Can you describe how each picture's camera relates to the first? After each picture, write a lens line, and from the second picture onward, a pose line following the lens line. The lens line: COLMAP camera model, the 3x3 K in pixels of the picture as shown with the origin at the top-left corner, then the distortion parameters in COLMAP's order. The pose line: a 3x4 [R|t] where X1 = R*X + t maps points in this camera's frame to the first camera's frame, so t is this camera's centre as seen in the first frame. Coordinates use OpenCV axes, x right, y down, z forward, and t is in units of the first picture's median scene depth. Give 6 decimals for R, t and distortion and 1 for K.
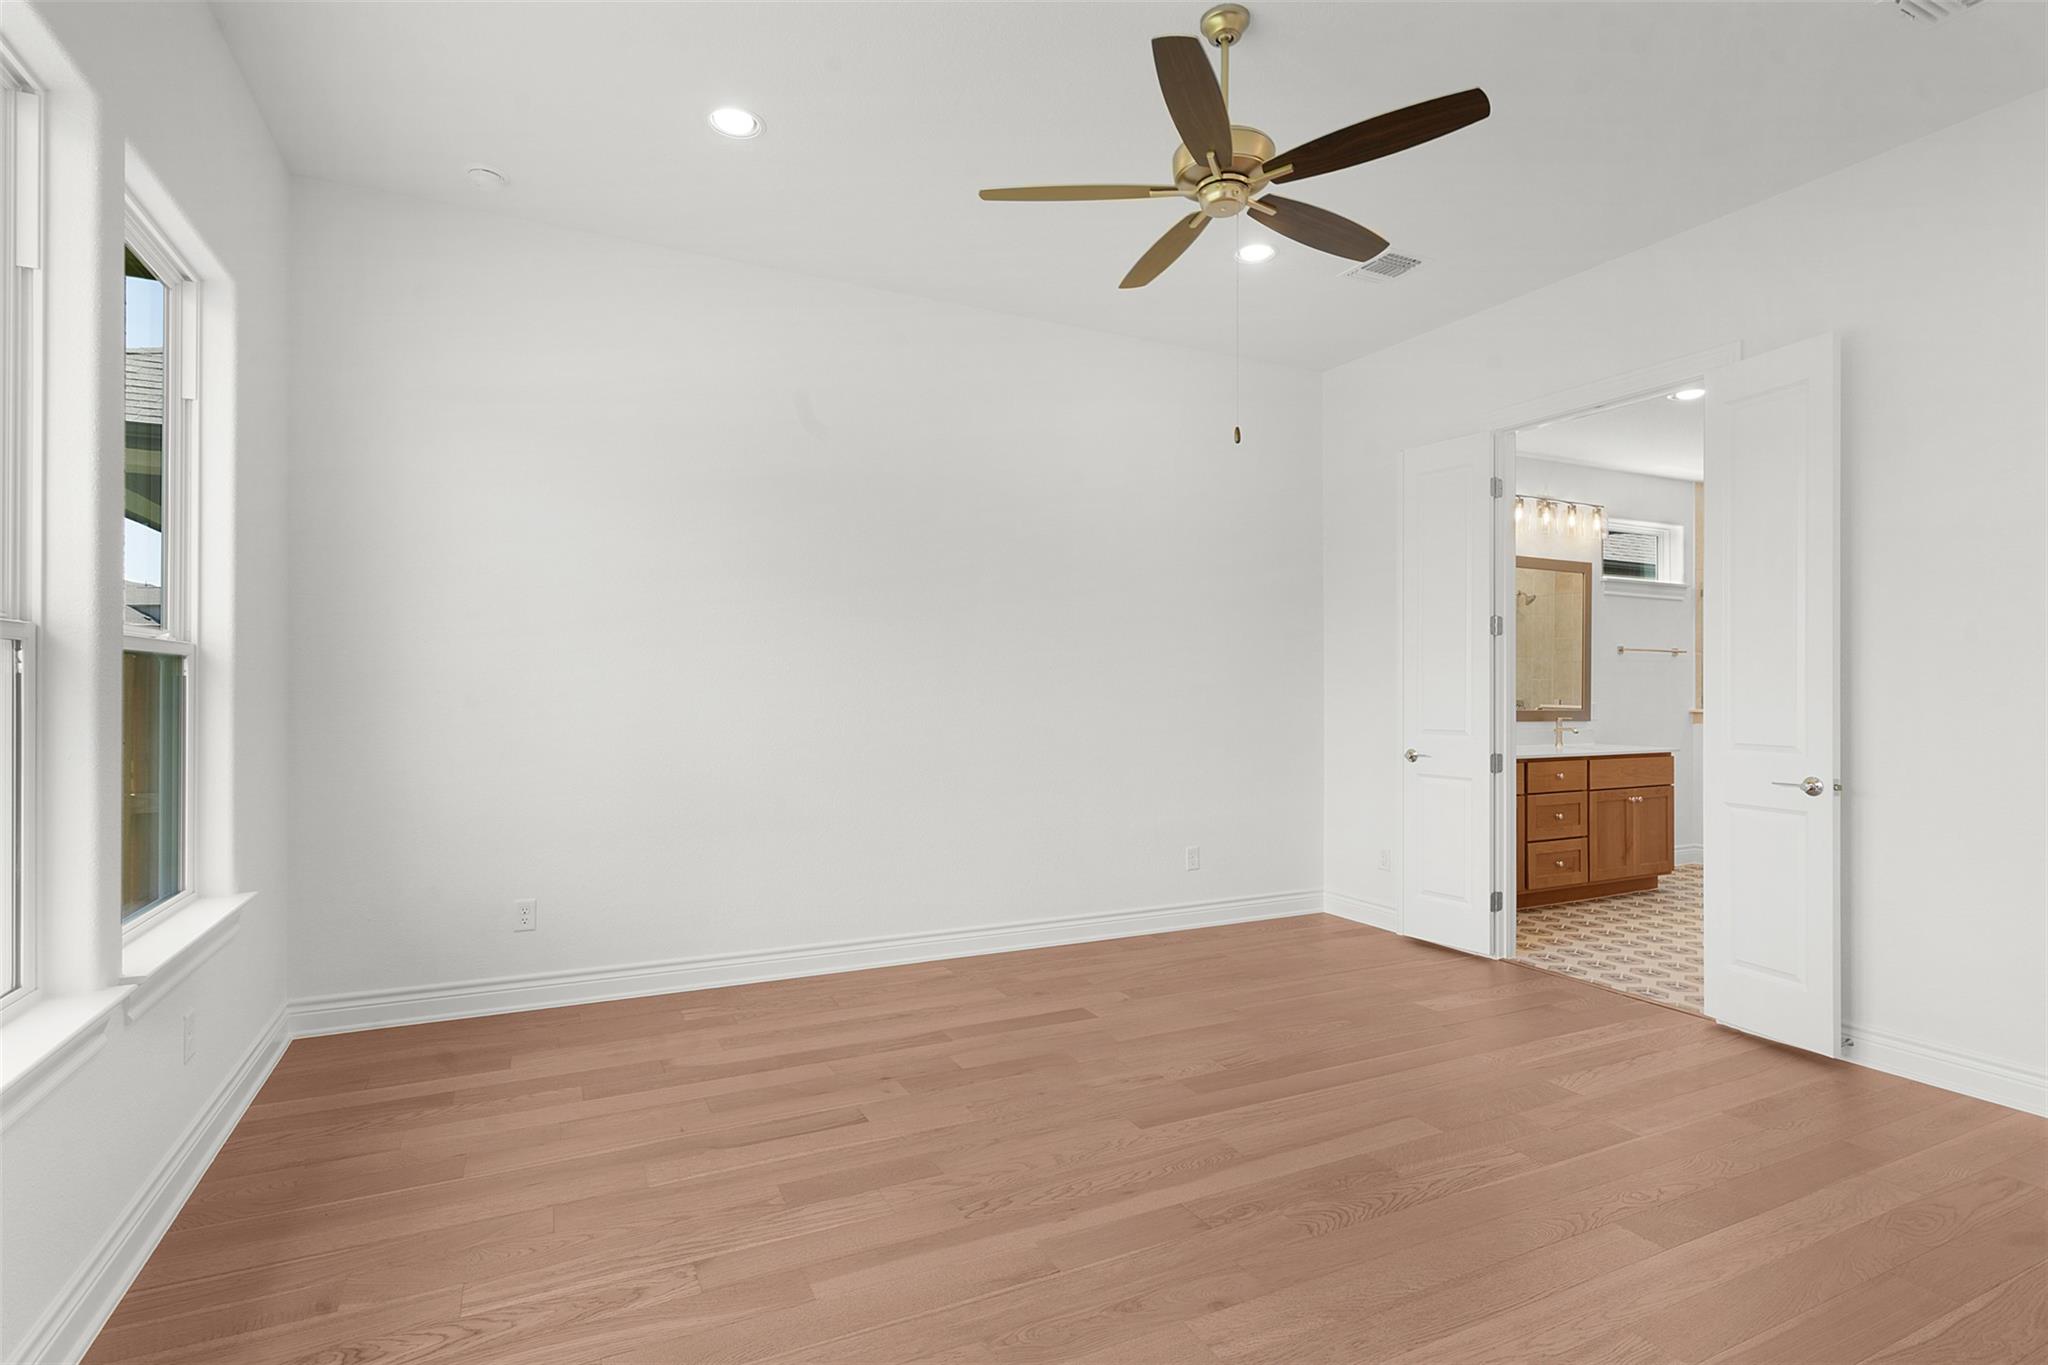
lens RADIAL K [[997.4, 0, 1015.9], [0, 997.4, 681.7], [0, 0, 1]] dist [-0.001237, -0.000081]
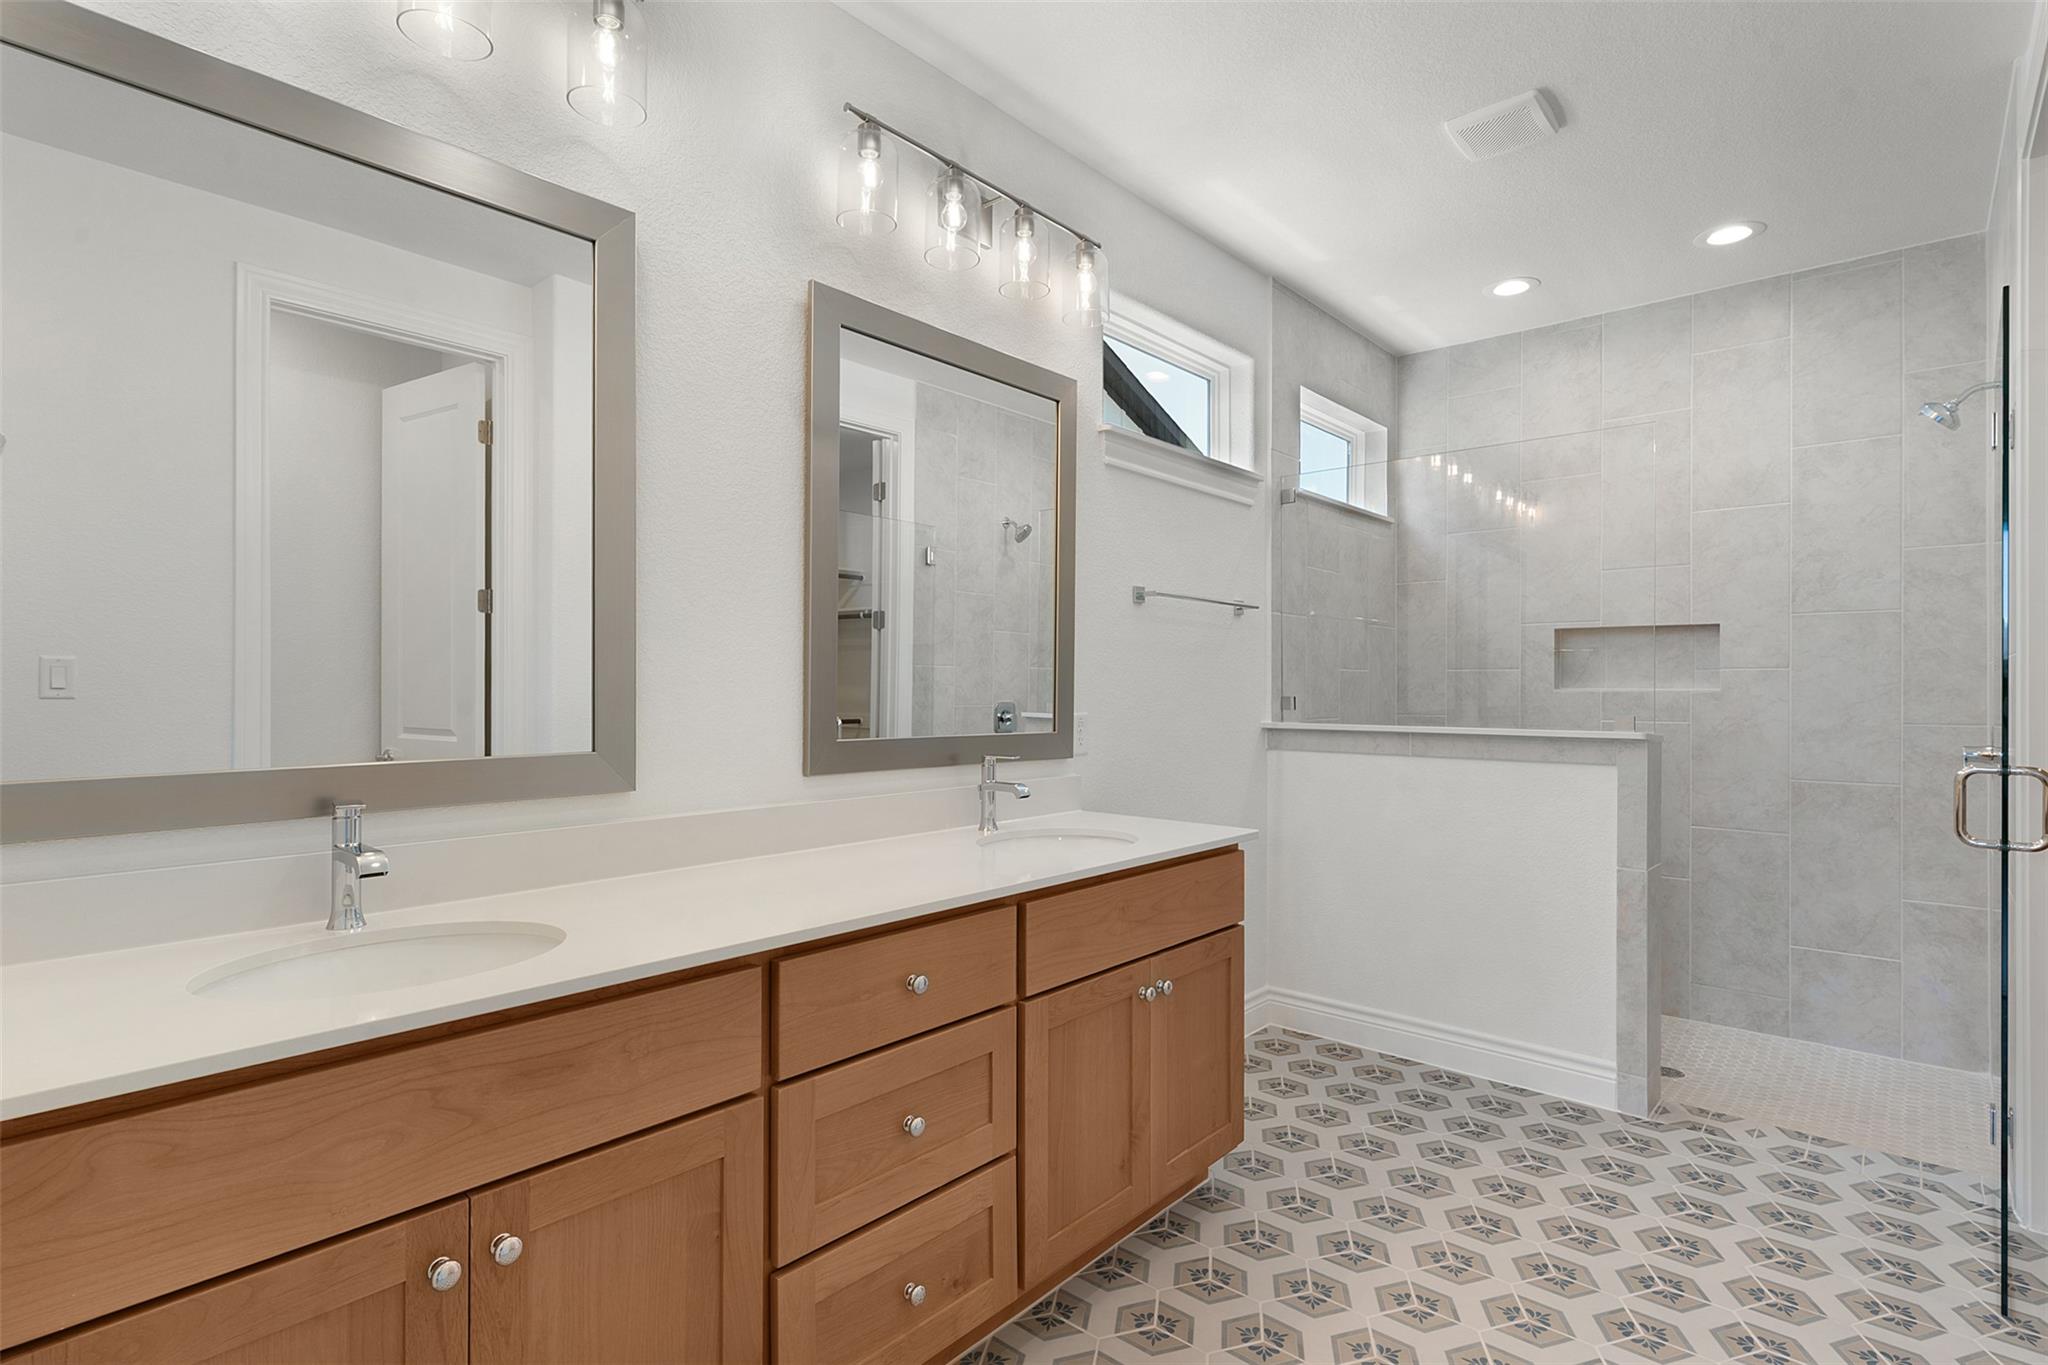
lens RADIAL K [[997.4, 0, 1015.9], [0, 997.4, 681.7], [0, 0, 1]] dist [-0.001237, -0.000081]
pose [[0.926321, 0.003364, 0.376720, 0.600505], [-0.003942, 0.999992, 0.000763, 0.011297], [-0.376714, -0.002192, 0.926327, 0.939486]]
